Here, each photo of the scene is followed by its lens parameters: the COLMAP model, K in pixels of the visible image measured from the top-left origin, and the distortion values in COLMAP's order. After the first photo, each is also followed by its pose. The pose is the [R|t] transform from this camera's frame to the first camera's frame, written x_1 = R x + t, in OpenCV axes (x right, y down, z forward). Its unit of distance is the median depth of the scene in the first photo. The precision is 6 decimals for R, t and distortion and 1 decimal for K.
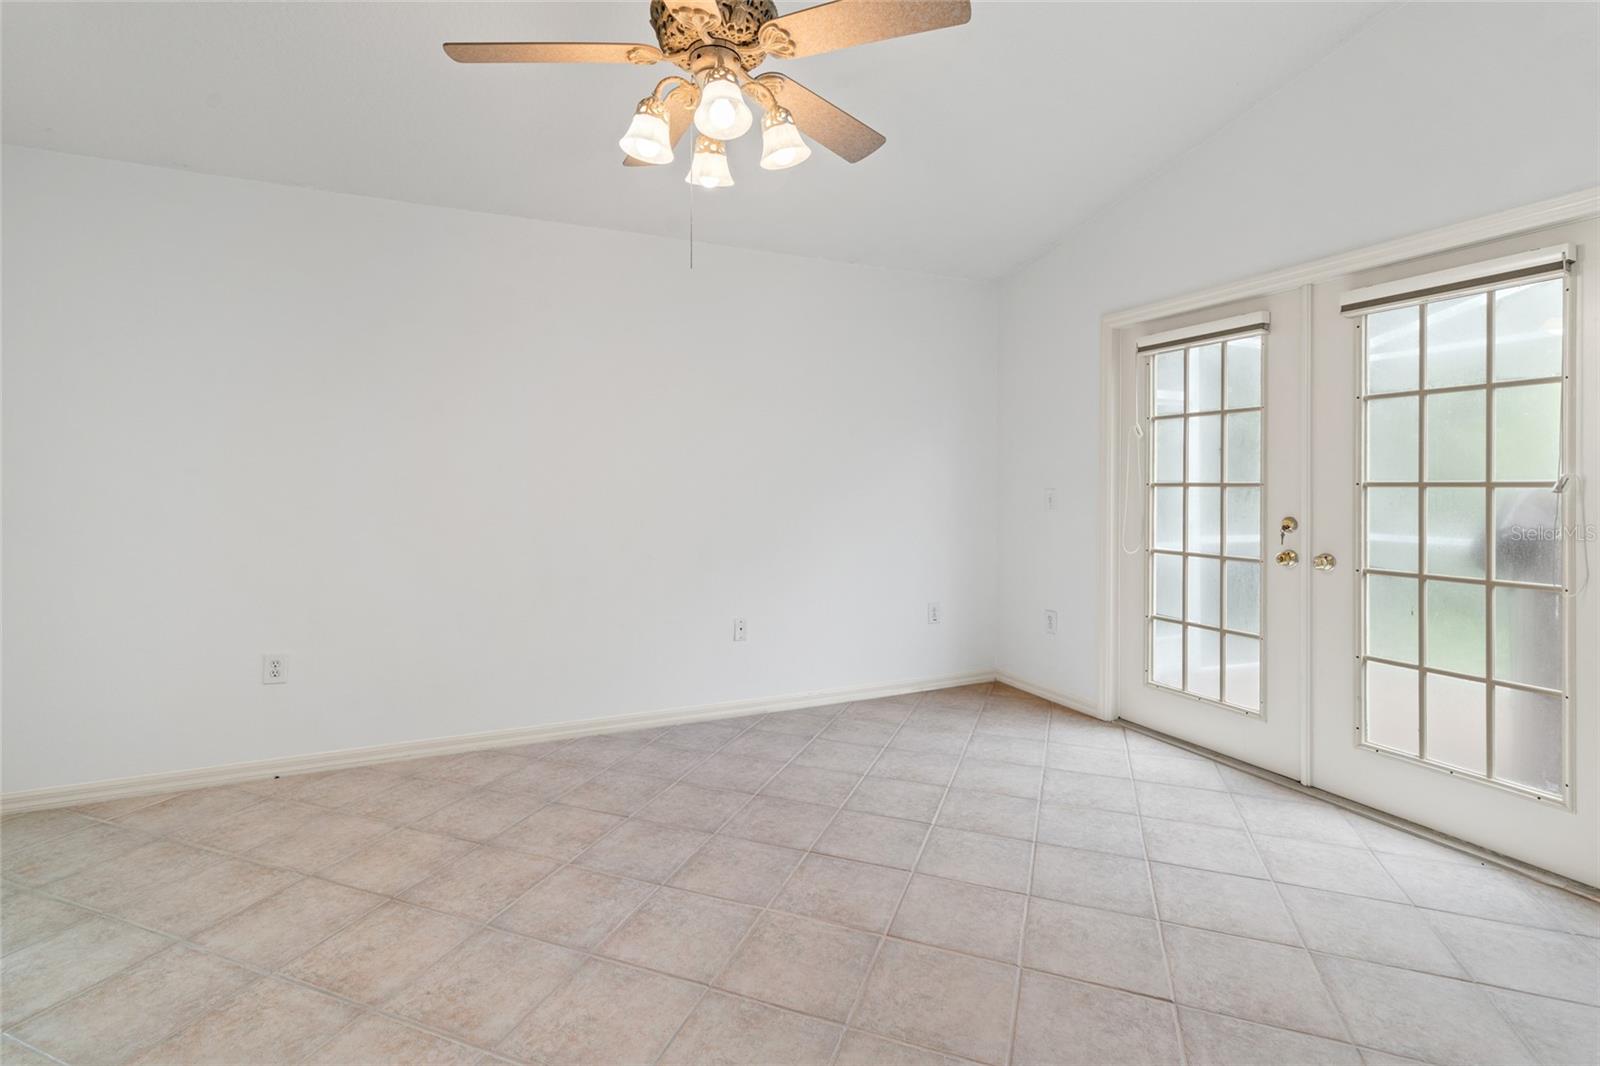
lens RADIAL K [[735.7, 0, 792.5], [0, 735.7, 488.9], [0, 0, 1]] dist [0.000651, 0.000470]
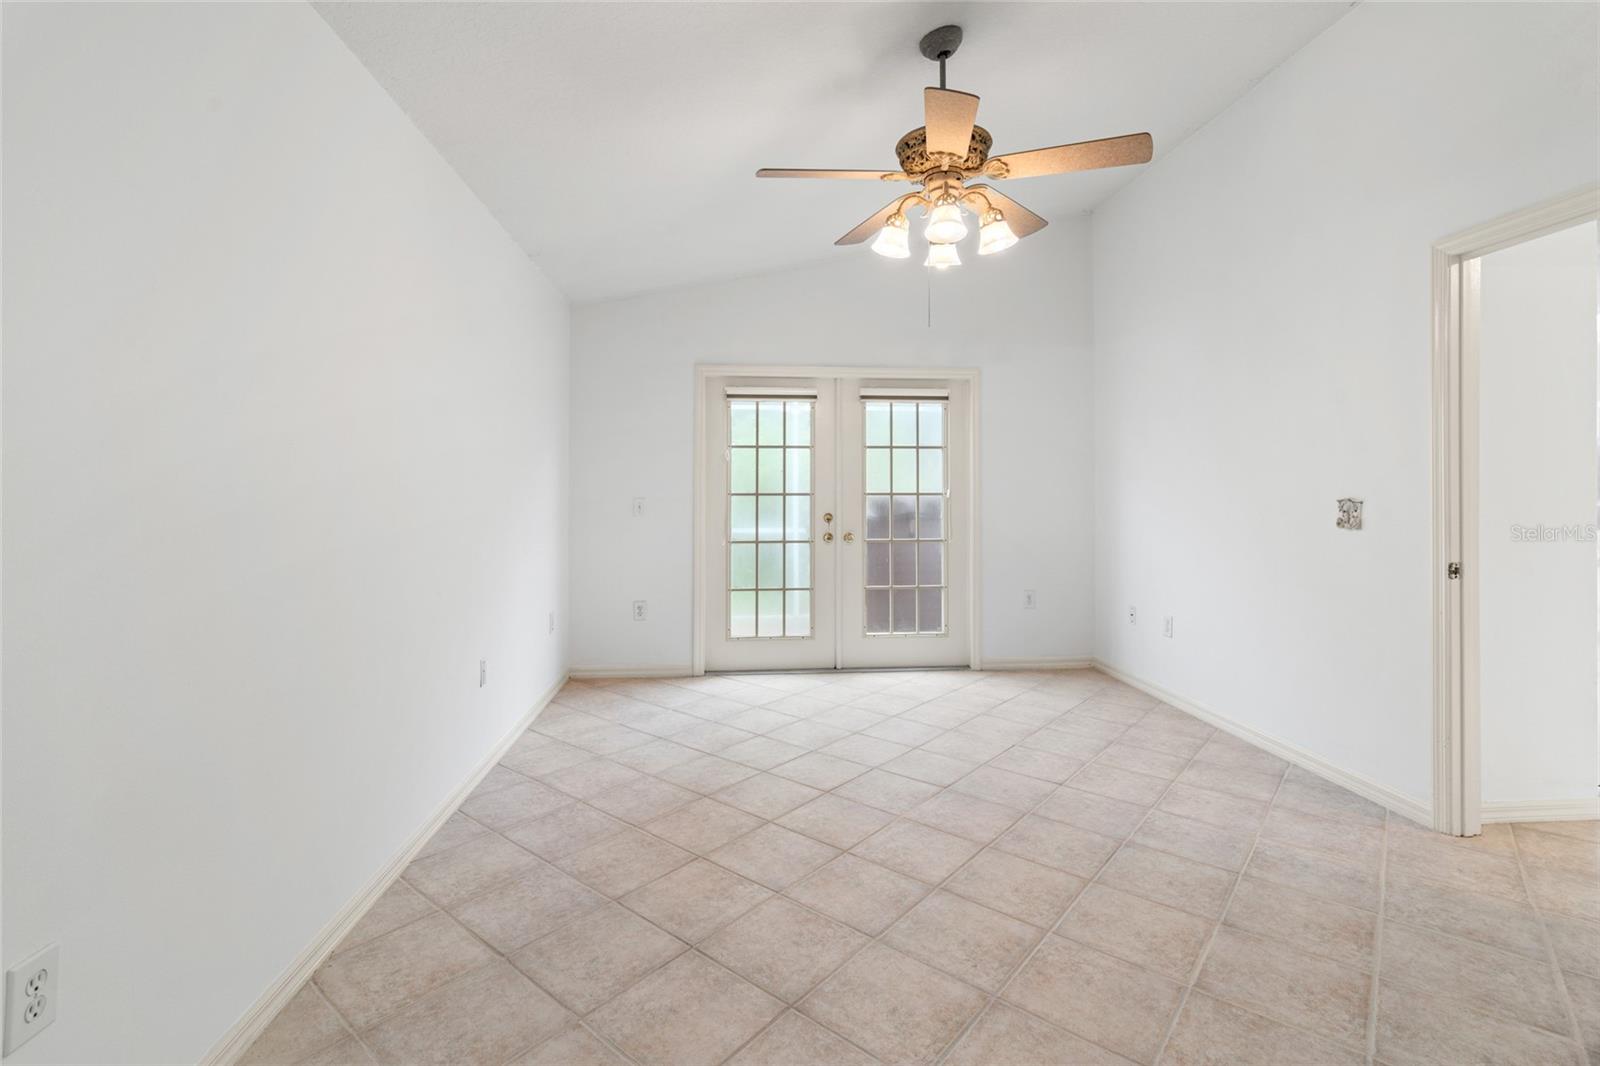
lens RADIAL K [[735.7, 0, 792.5], [0, 735.7, 488.9], [0, 0, 1]] dist [0.000651, 0.000470]
pose [[0.325077, 0.007066, 0.945661, -1.014696], [0.003354, 0.999957, -0.008624, -0.004280], [-0.945681, 0.005975, 0.325040, 0.566492]]
